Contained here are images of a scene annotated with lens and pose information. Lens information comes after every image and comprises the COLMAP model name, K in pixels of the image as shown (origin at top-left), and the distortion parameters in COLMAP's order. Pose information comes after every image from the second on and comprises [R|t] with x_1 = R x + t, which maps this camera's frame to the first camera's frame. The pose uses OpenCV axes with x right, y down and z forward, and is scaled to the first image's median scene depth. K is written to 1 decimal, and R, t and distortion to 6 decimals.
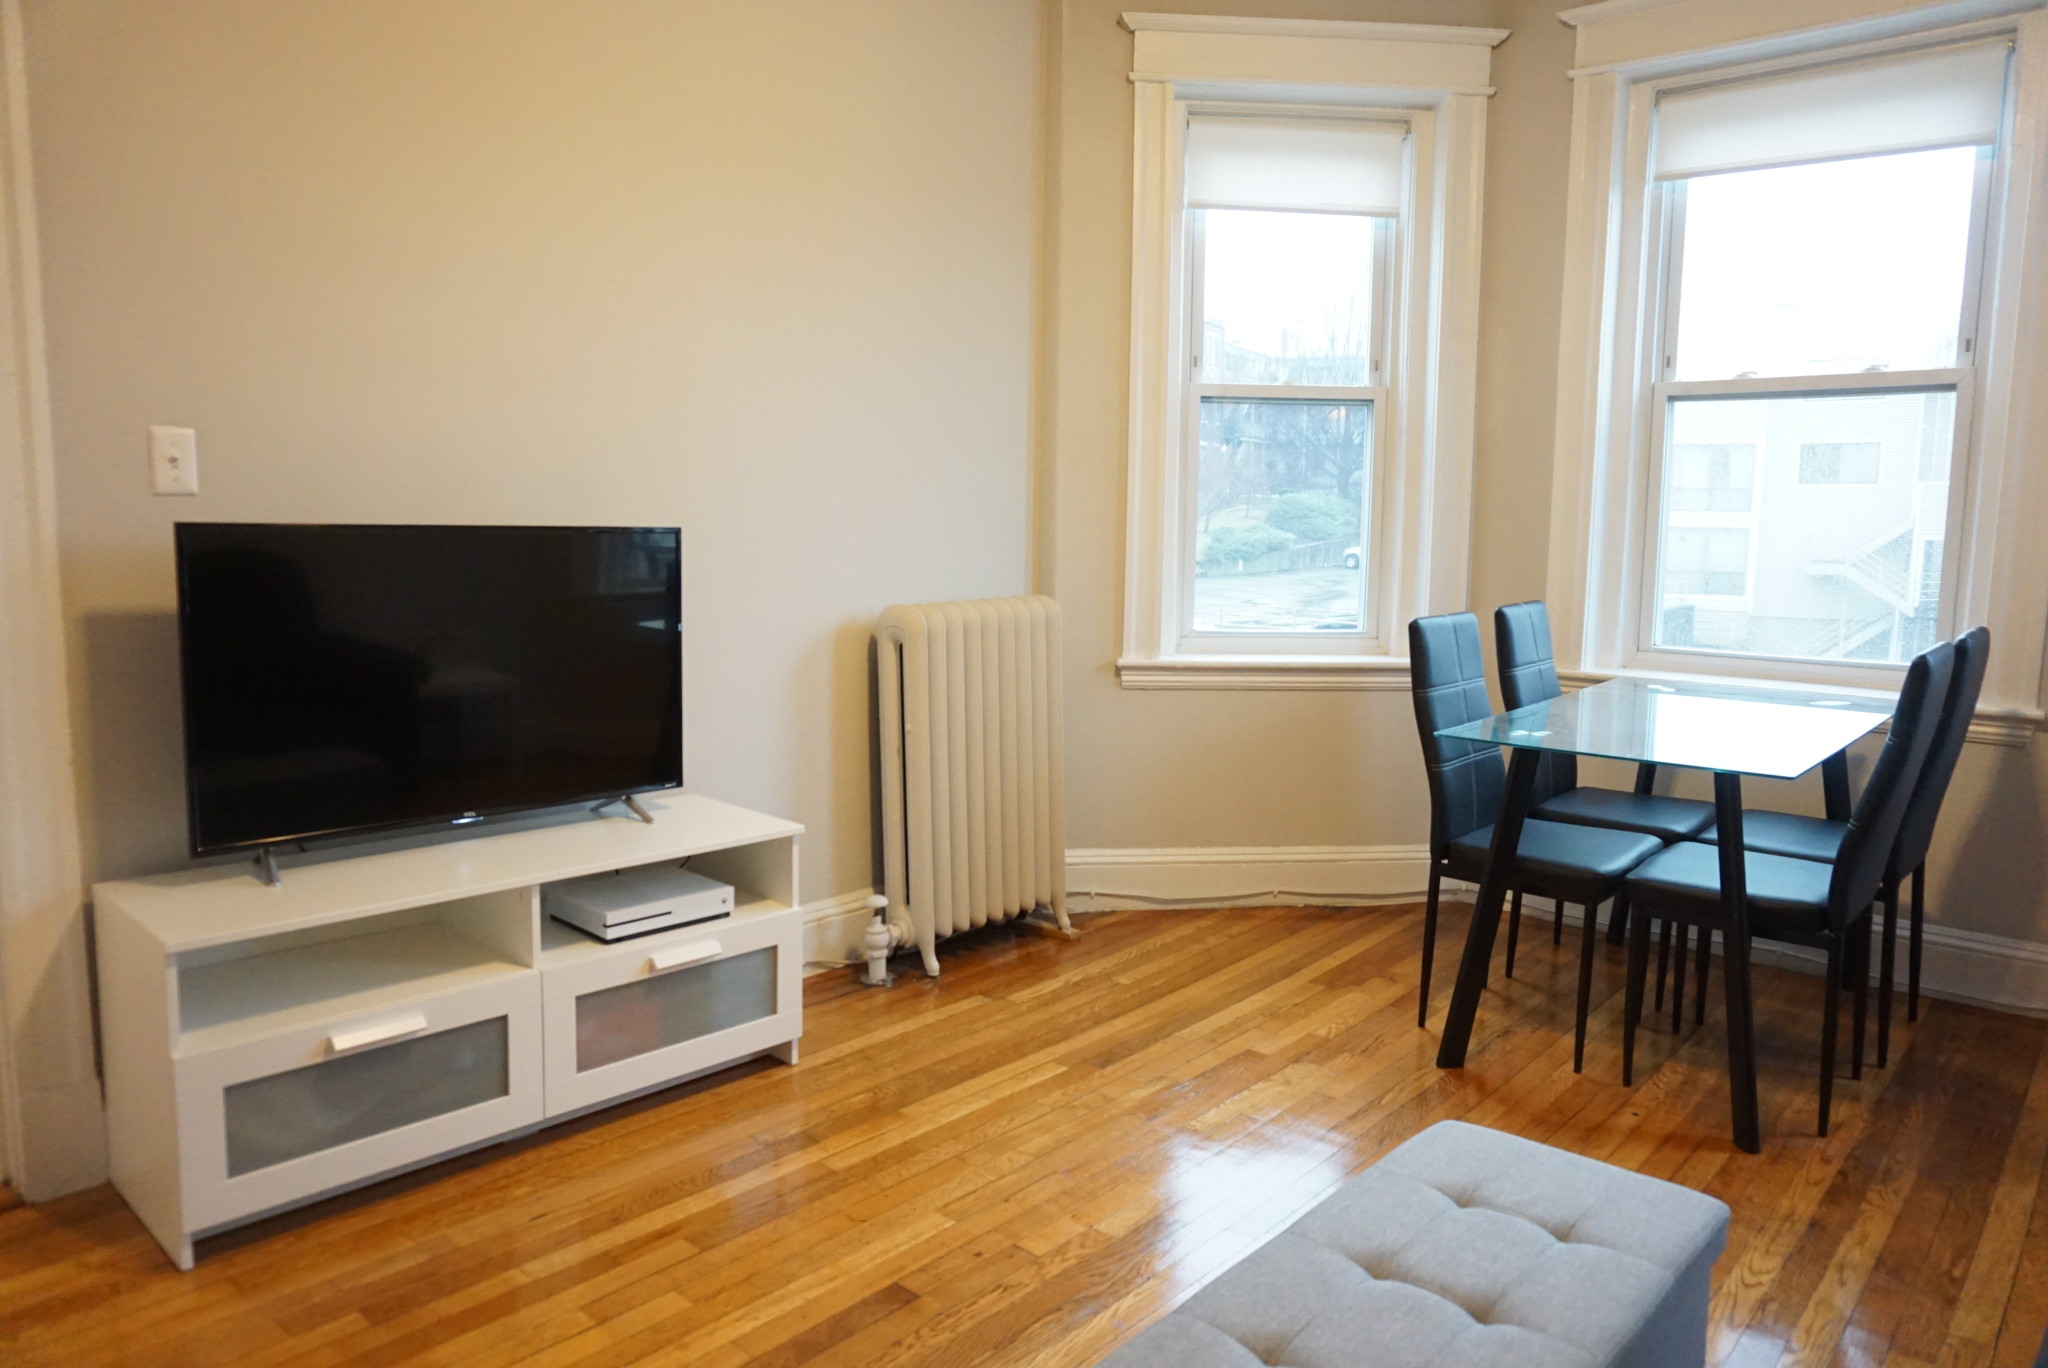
lens RADIAL K [[1357.0, 0, 1024.0], [0, 1357.0, 684.0], [0, 0, 1]] dist [-0.004718, -0.002218]
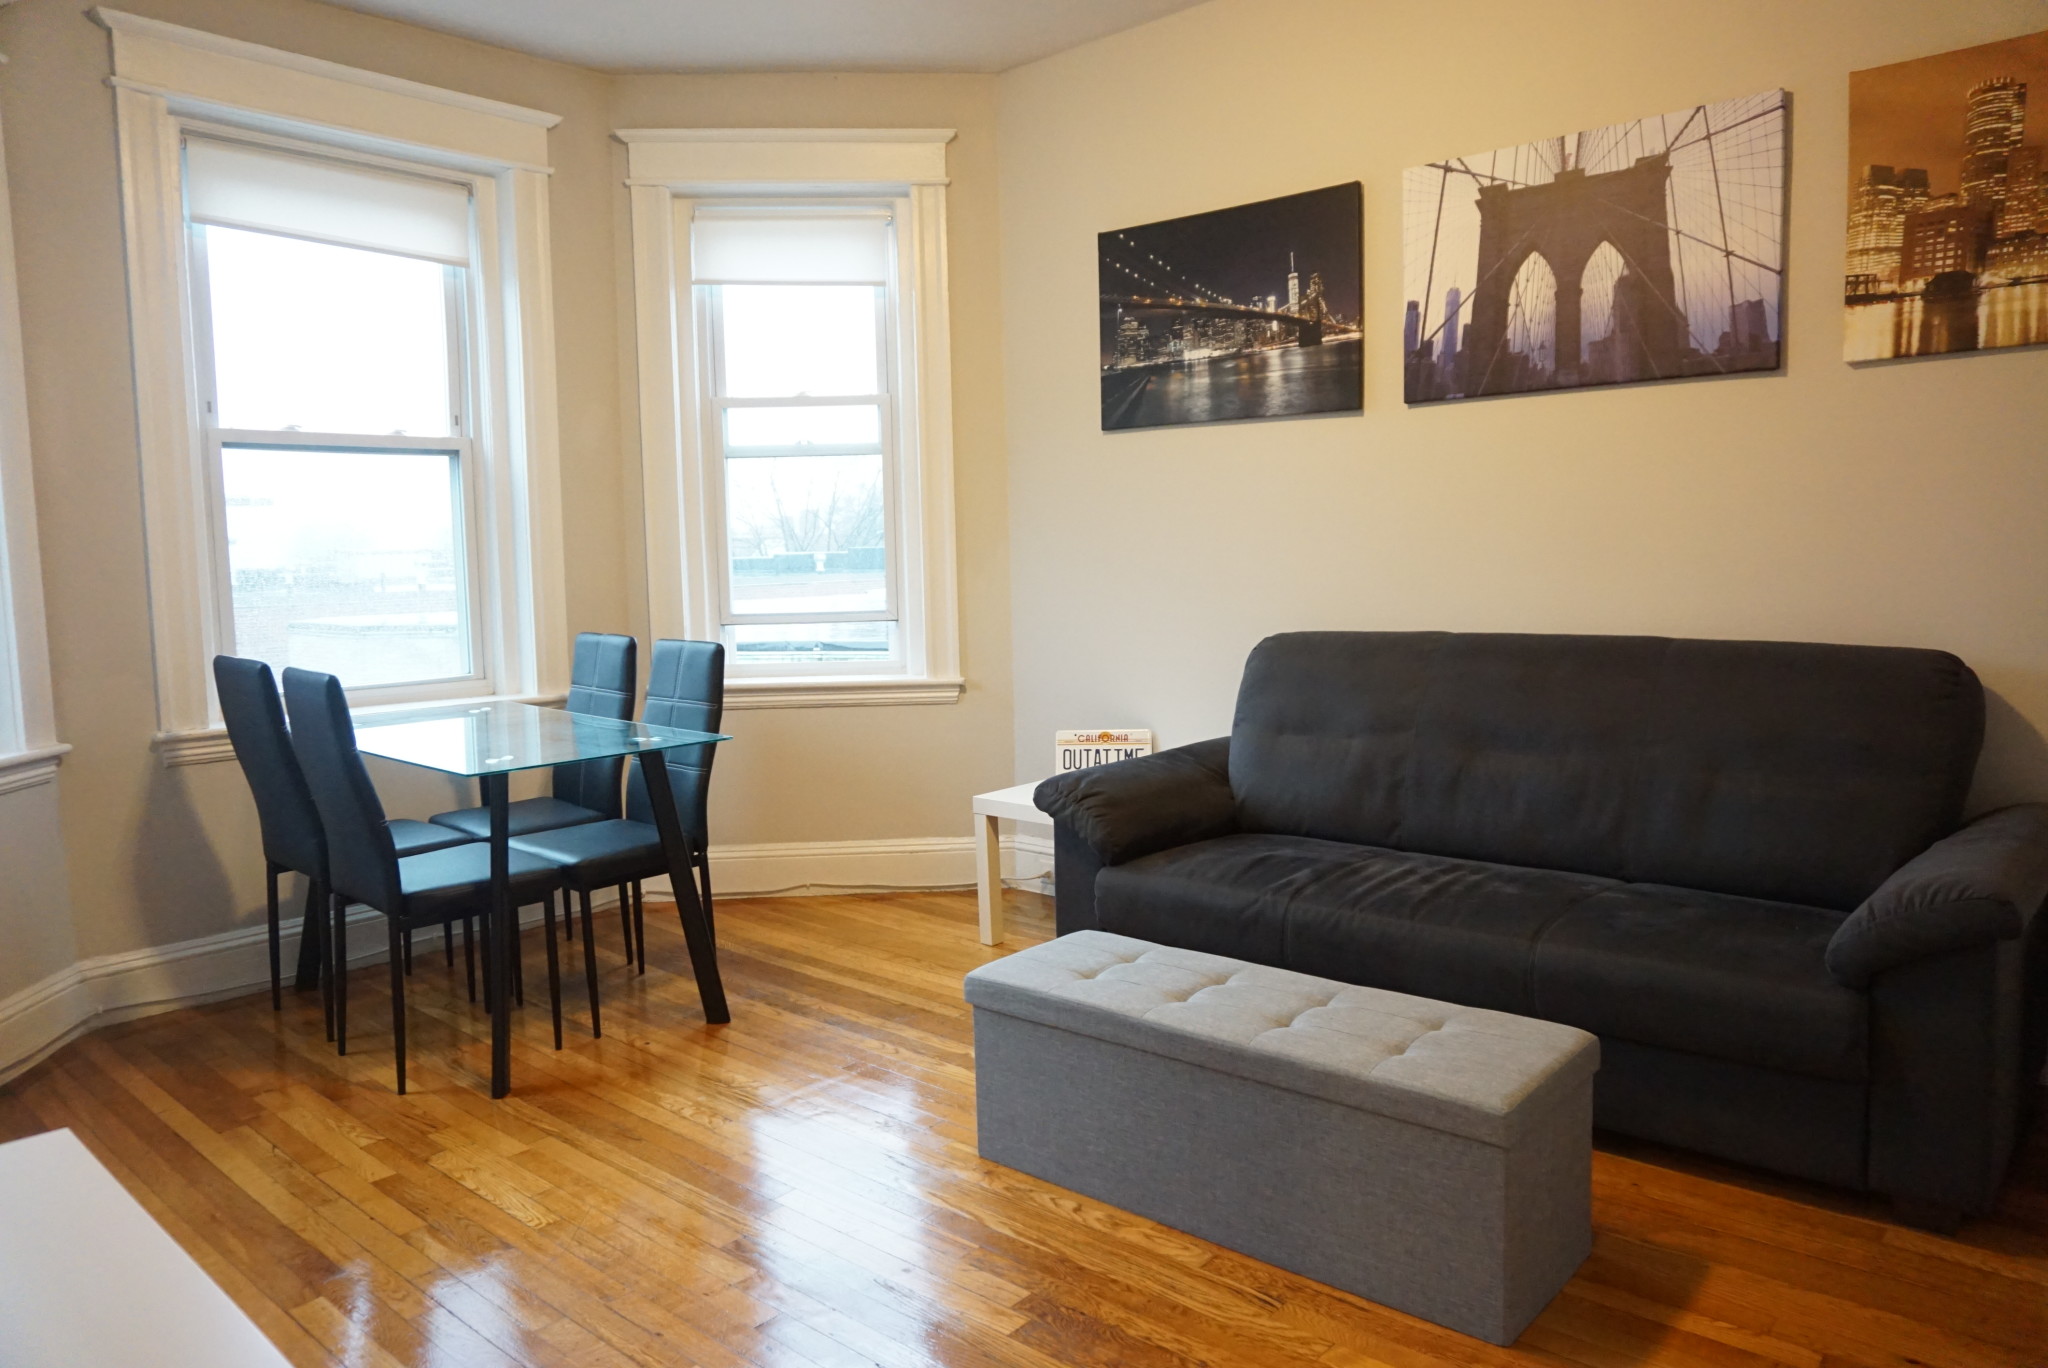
lens RADIAL K [[1387.5, 0, 1025.6], [0, 1387.5, 673.9], [0, 0, 1]] dist [-0.001496, -0.000716]
pose [[0.014284, -0.106111, 0.994252, -0.726191], [0.143726, 0.984245, 0.102978, -0.087916], [-0.989514, 0.141429, 0.029310, 0.553769]]
